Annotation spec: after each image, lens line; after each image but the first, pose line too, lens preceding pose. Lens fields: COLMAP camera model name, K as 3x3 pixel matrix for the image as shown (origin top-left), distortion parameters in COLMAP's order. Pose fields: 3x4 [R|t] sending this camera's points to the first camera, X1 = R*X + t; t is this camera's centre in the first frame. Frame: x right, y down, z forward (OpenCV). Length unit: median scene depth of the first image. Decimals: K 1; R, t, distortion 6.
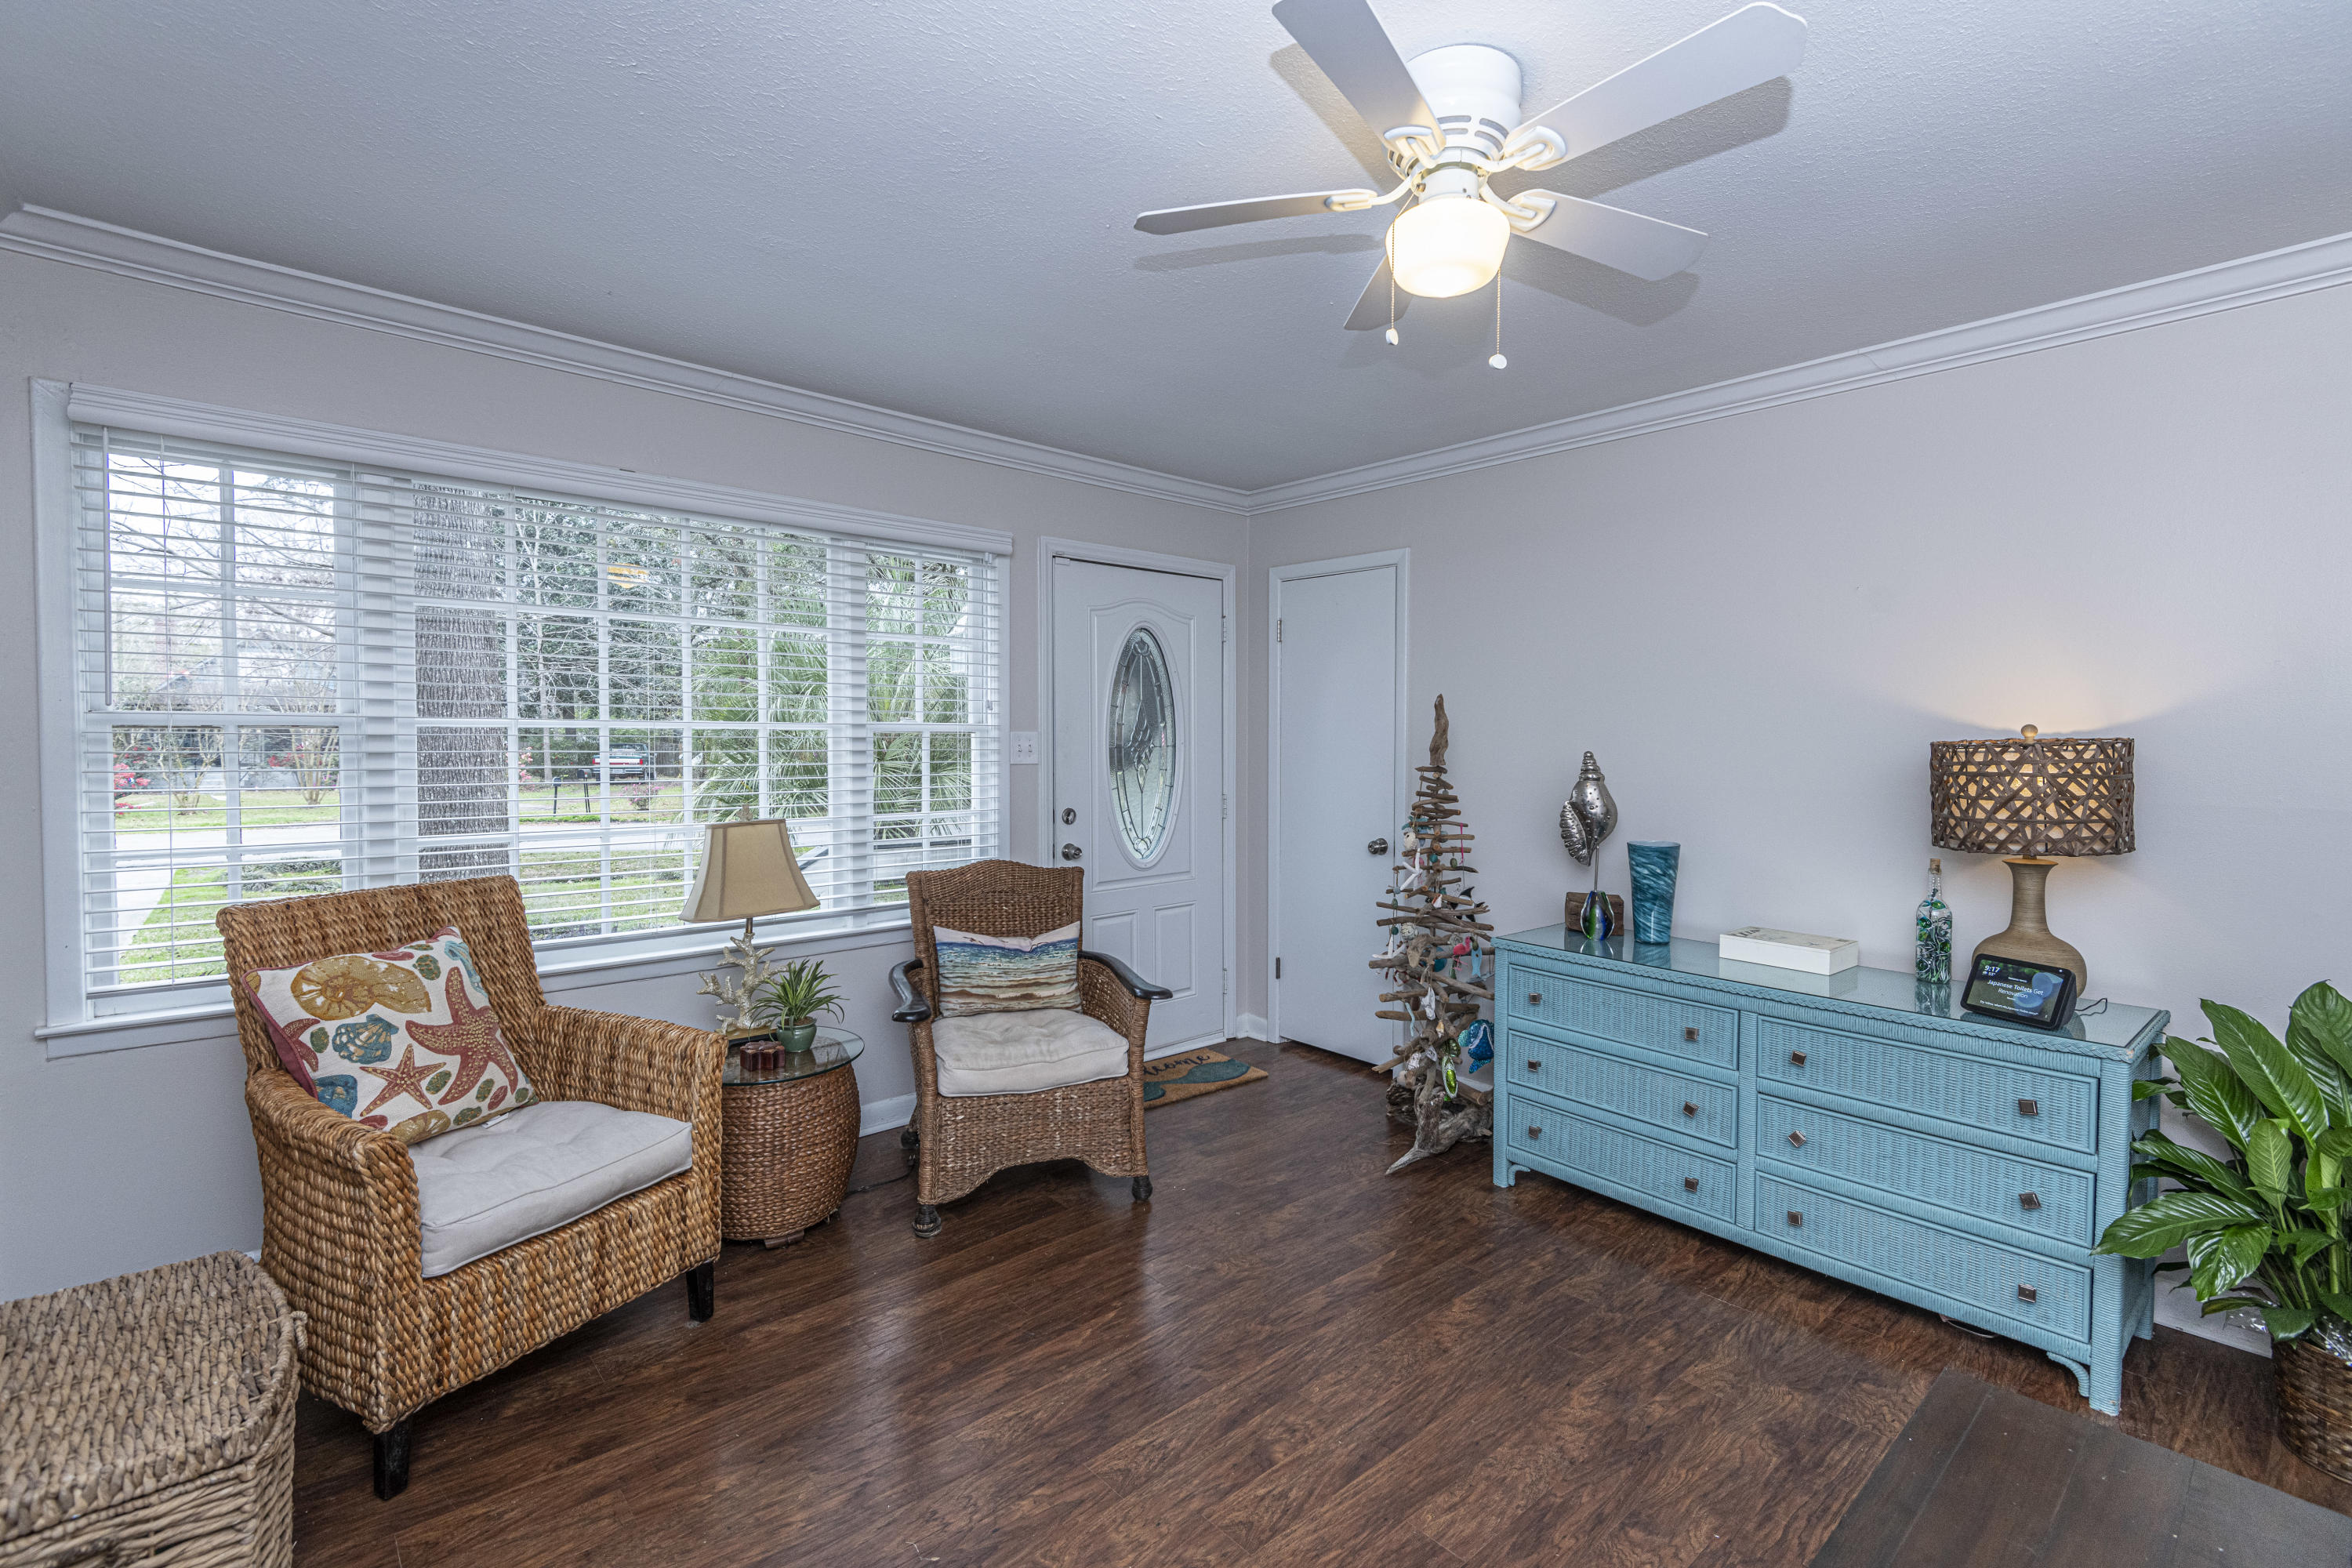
lens RADIAL K [[1056.9, 0, 1178.4], [0, 1056.9, 769.0], [0, 0, 1]] dist [0.023014, -0.013664]
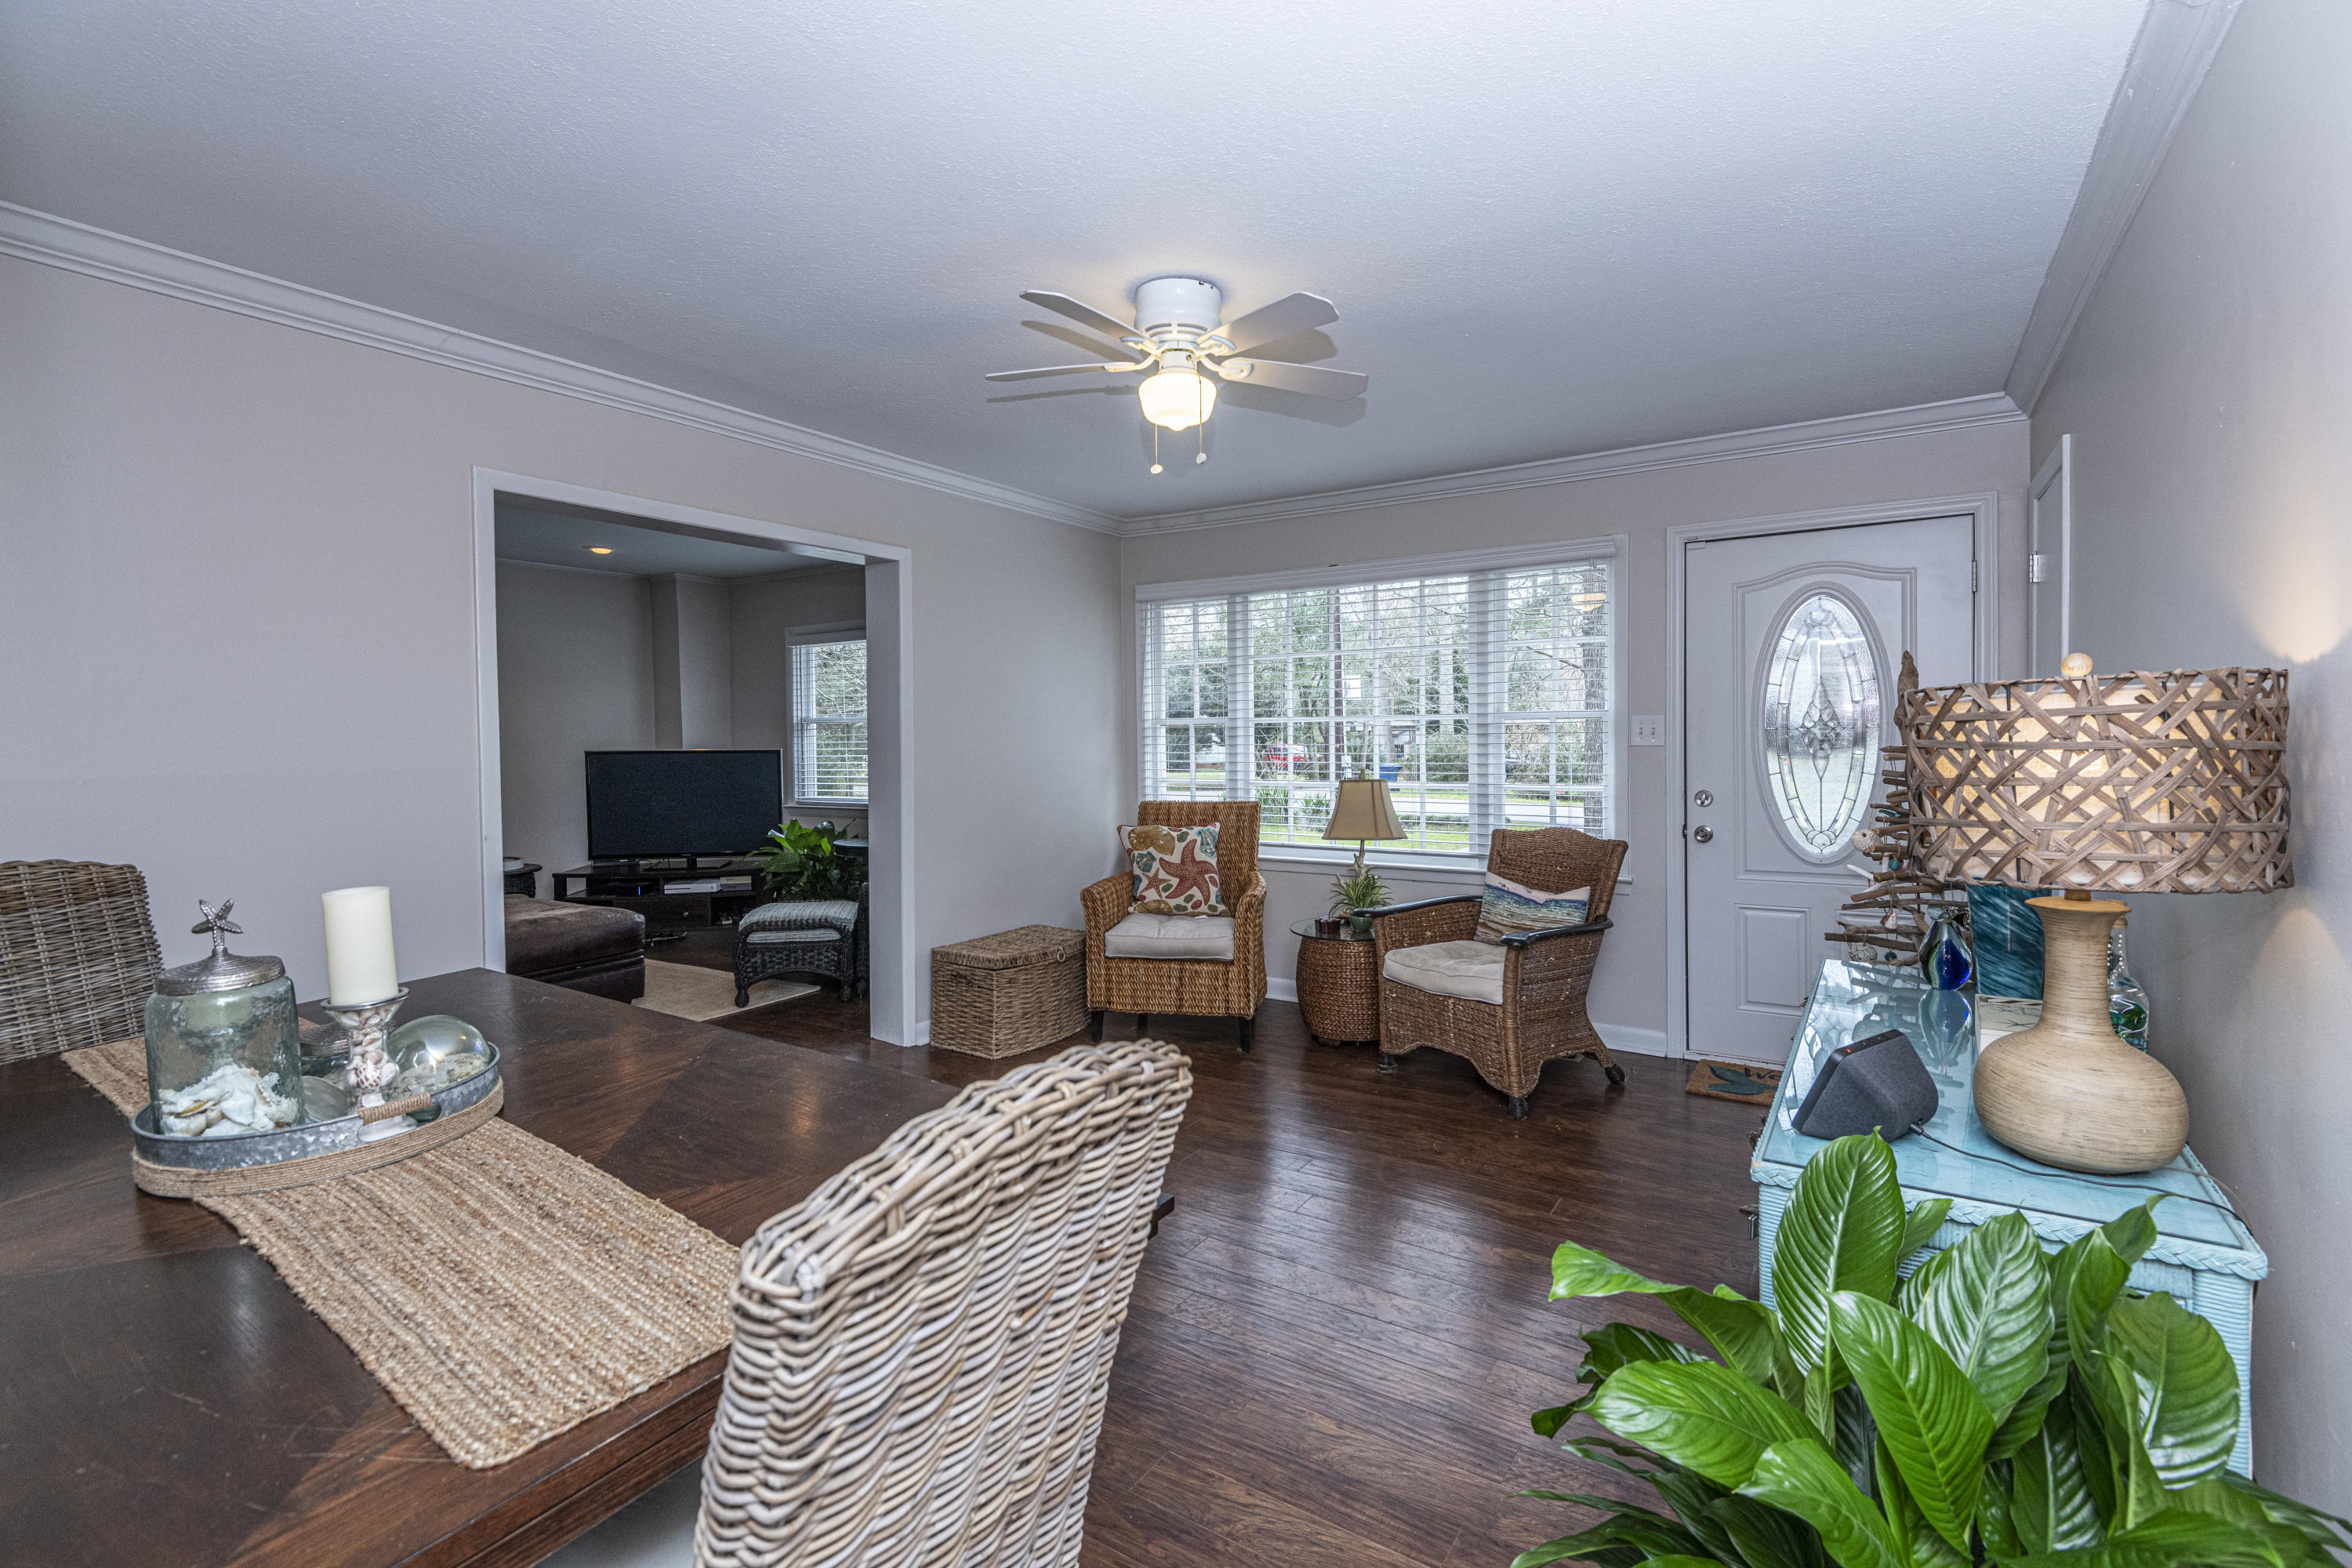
lens RADIAL K [[1056.9, 0, 1173.5], [0, 1056.9, 766.3], [0, 0, 1]] dist [0.023014, -0.013664]
pose [[0.255483, 0.018622, -0.966634, 1.307384], [-0.019713, 0.999707, 0.014048, 0.018535], [0.966613, 0.015466, 0.255775, 0.448352]]
